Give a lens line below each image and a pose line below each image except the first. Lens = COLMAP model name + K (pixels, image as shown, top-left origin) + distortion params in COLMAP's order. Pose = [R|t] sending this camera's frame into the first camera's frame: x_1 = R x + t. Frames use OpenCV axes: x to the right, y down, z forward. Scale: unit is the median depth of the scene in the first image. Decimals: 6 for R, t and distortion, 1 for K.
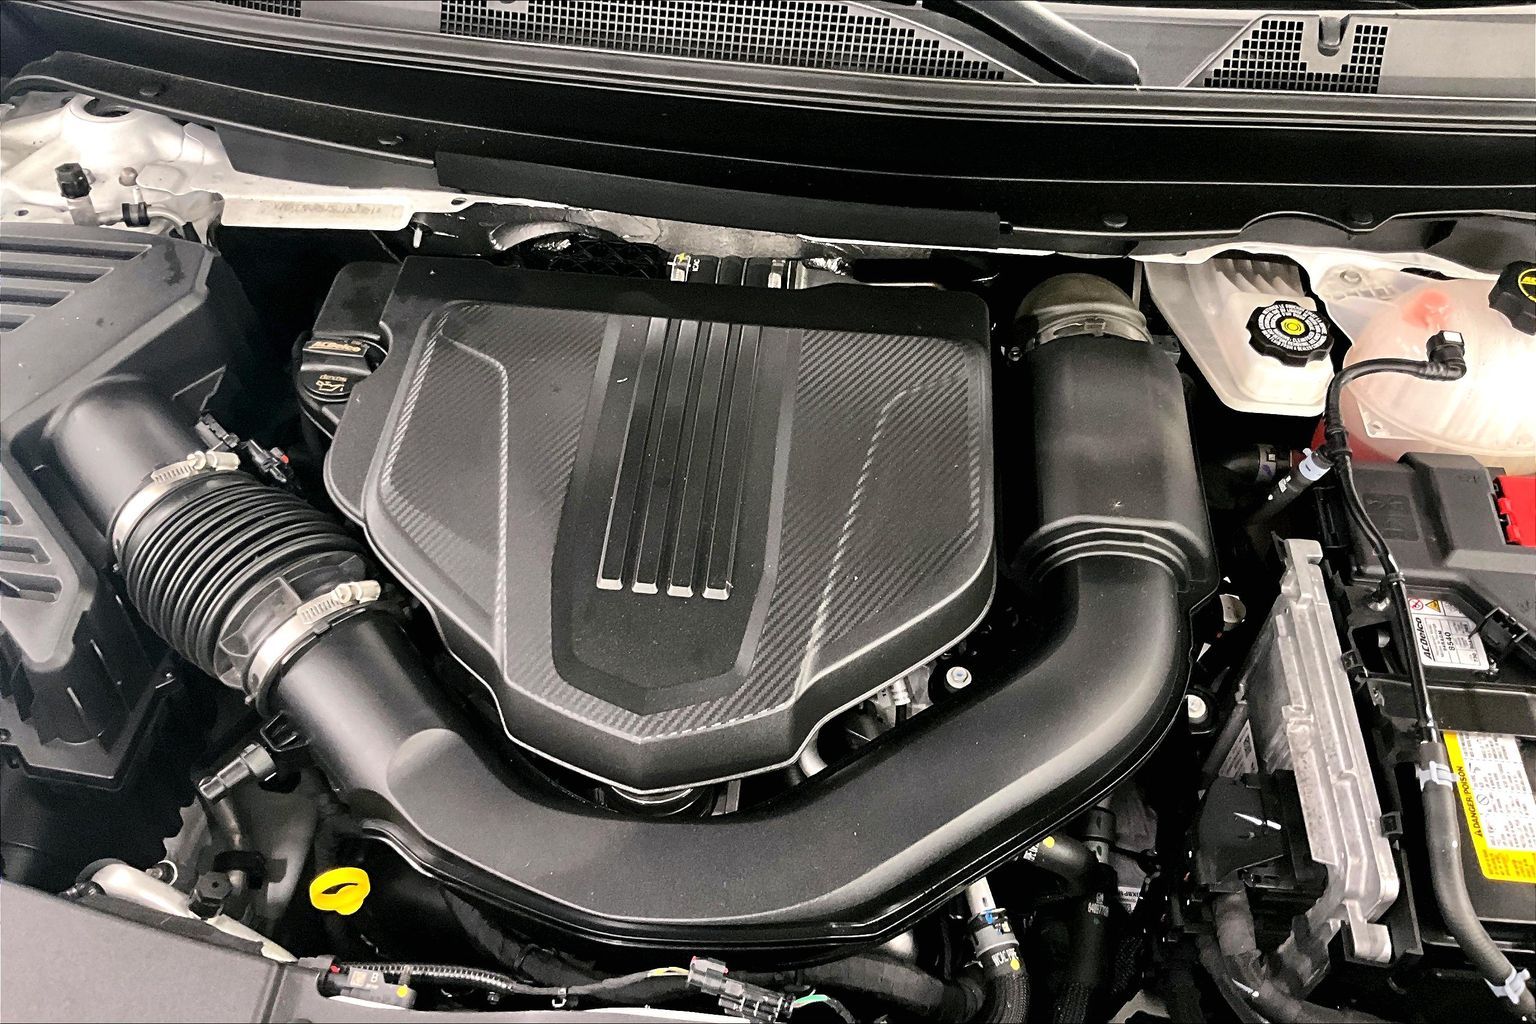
lens RADIAL K [[1272.8, 0, 768.0], [0, 1272.8, 512.0], [0, 0, 1]] dist [0.073961, -0.156613]
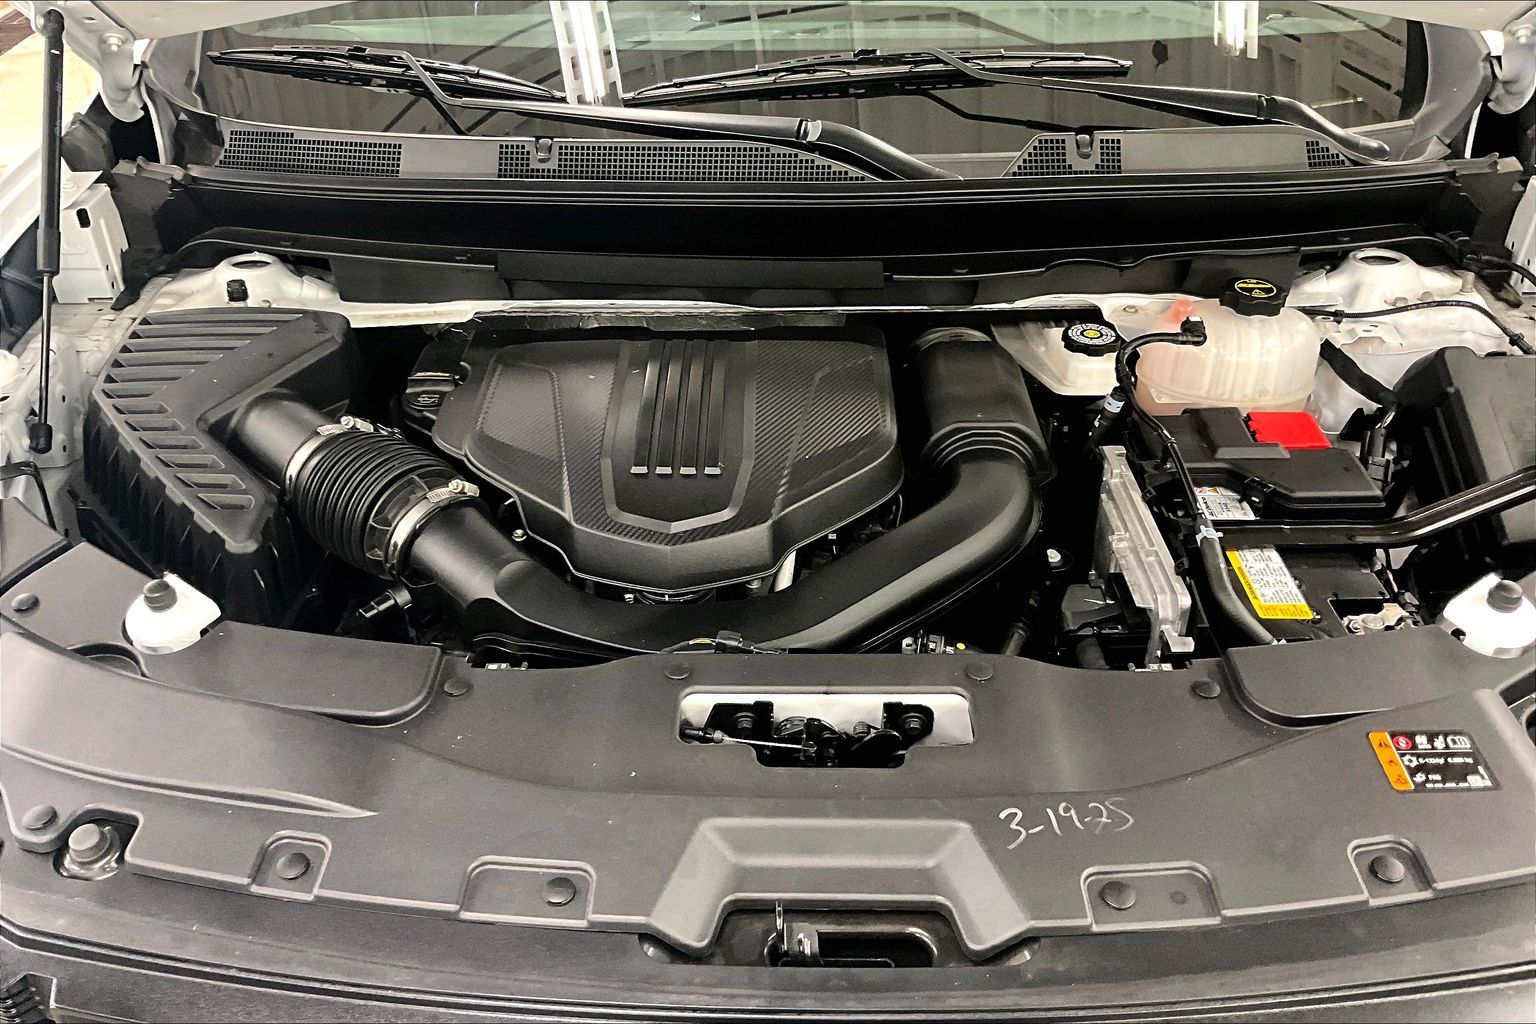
lens RADIAL K [[1265.8, 0, 768.0], [0, 1265.8, 512.0], [0, 0, 1]] dist [0.125167, -0.290163]
pose [[0.996413, -0.066154, 0.052775, -0.050104], [0.078584, 0.954722, -0.286932, 0.465835], [-0.031404, 0.290050, 0.956496, -0.336121]]
